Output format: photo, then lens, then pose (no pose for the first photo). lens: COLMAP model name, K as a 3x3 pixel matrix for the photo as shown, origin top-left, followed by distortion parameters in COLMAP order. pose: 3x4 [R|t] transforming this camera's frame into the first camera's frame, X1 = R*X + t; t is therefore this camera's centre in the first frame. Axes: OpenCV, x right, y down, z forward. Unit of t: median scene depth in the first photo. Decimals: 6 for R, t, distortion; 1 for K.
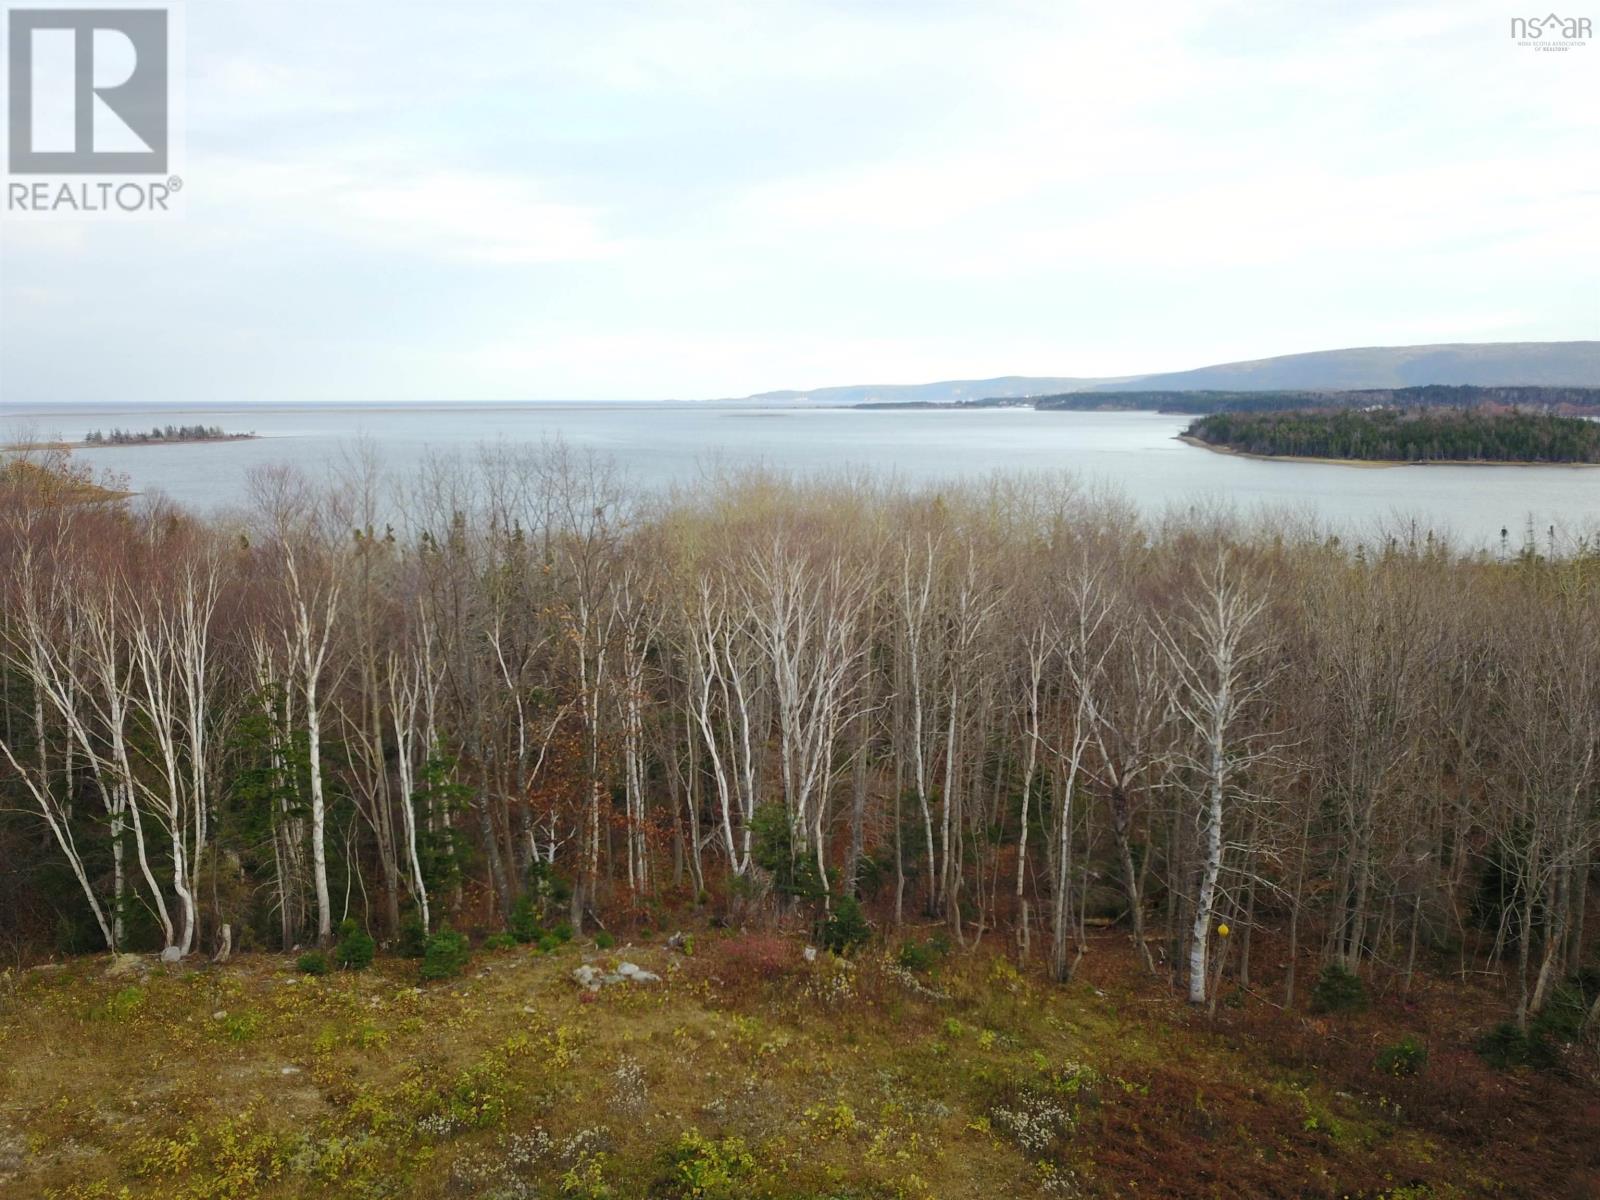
lens RADIAL K [[1209.9, 0, 800.0], [0, 1209.9, 600.0], [0, 0, 1]] dist [0.005779, 0.005281]
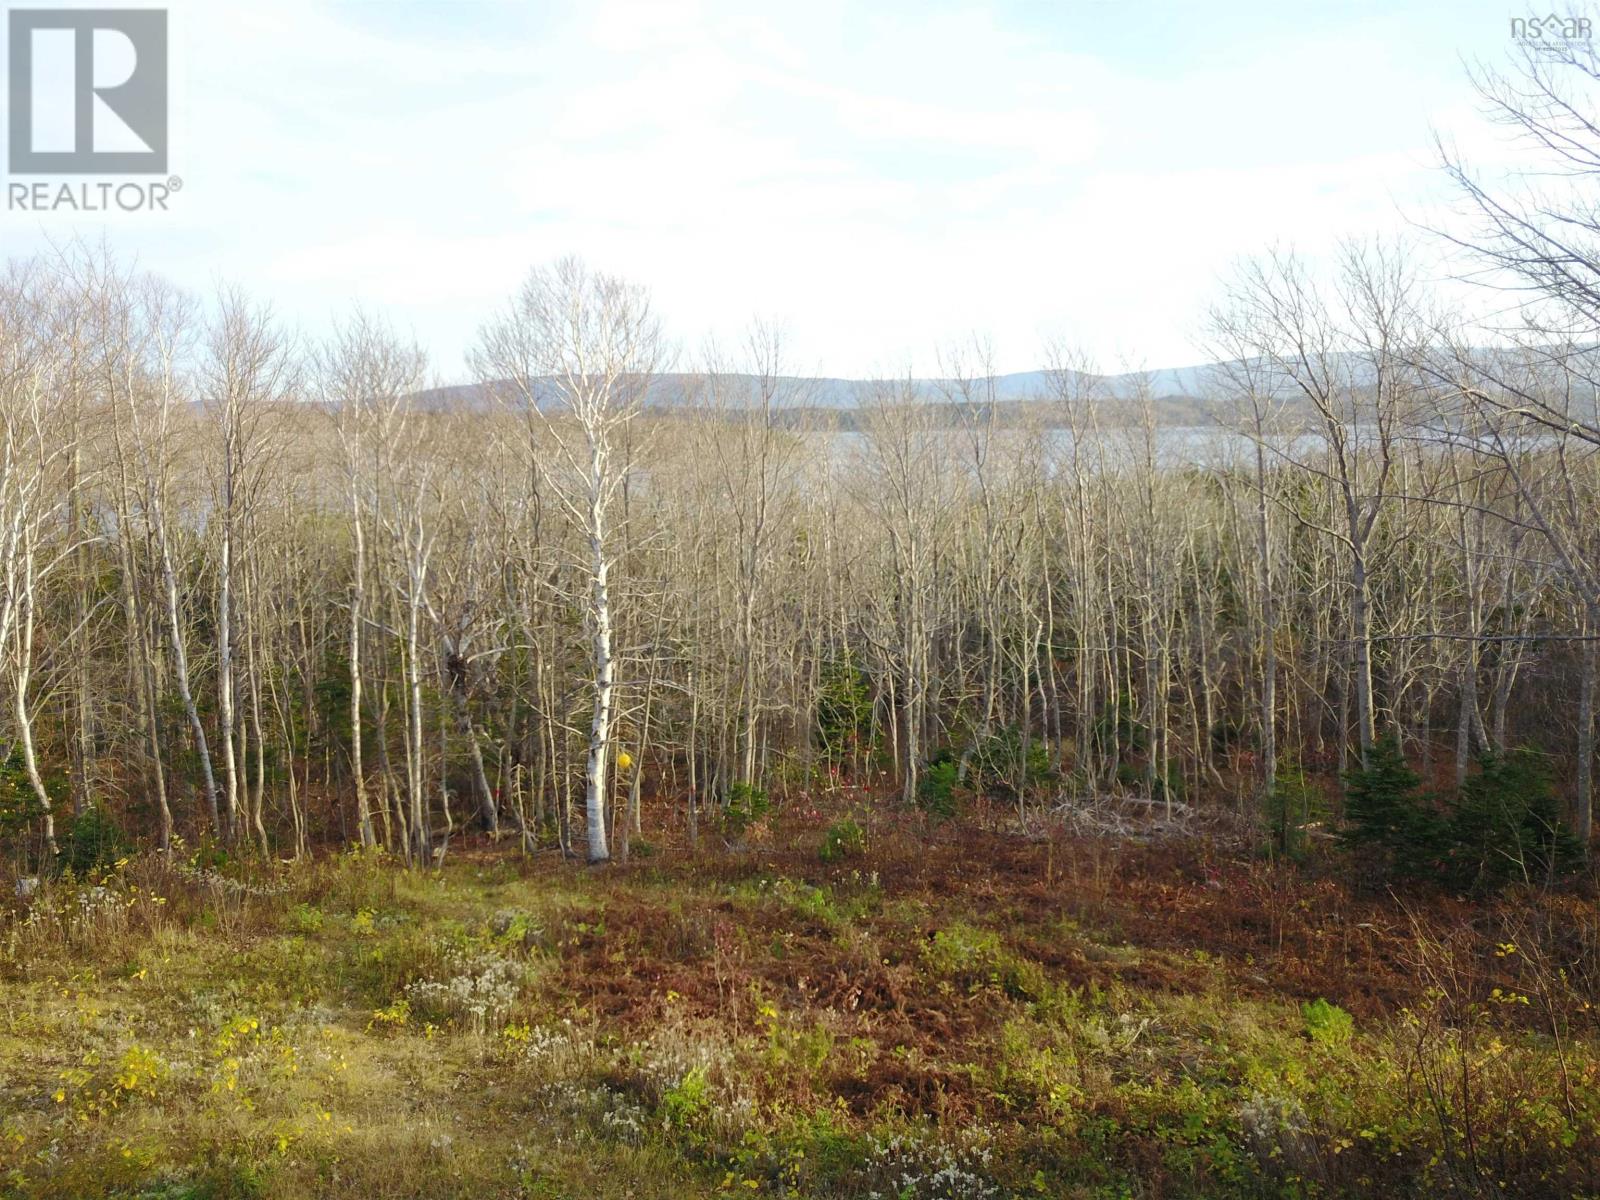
lens RADIAL K [[1209.9, 0, 800.0], [0, 1209.9, 600.0], [0, 0, 1]] dist [0.005779, 0.005281]
pose [[0.815411, -0.092667, 0.571418, -0.000808], [0.103390, 0.994546, 0.013749, 0.014376], [-0.569575, 0.047867, 0.820544, 0.022497]]
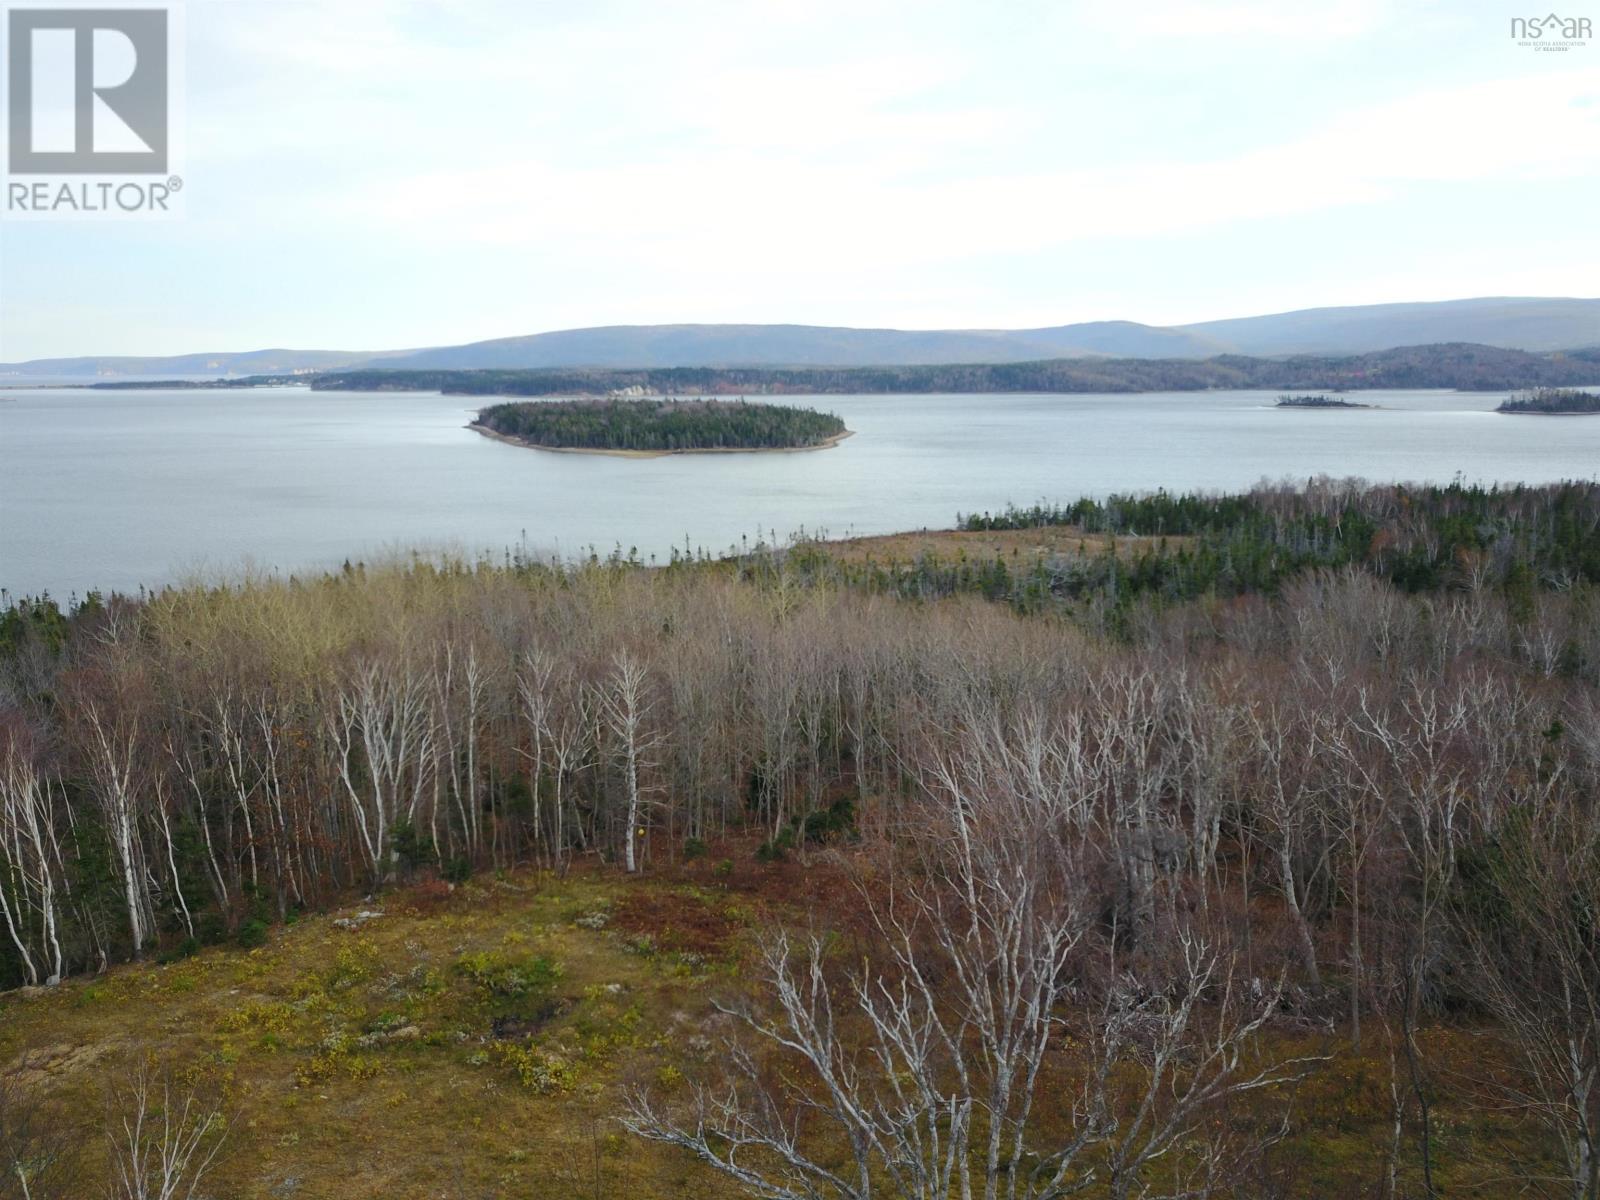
lens RADIAL K [[1209.9, 0, 800.0], [0, 1209.9, 600.0], [0, 0, 1]] dist [0.005779, 0.005281]
pose [[0.839801, -0.104655, 0.532711, -0.039528], [0.092277, 0.994482, 0.049902, -0.016025], [-0.534994, 0.007249, 0.844825, -0.072274]]
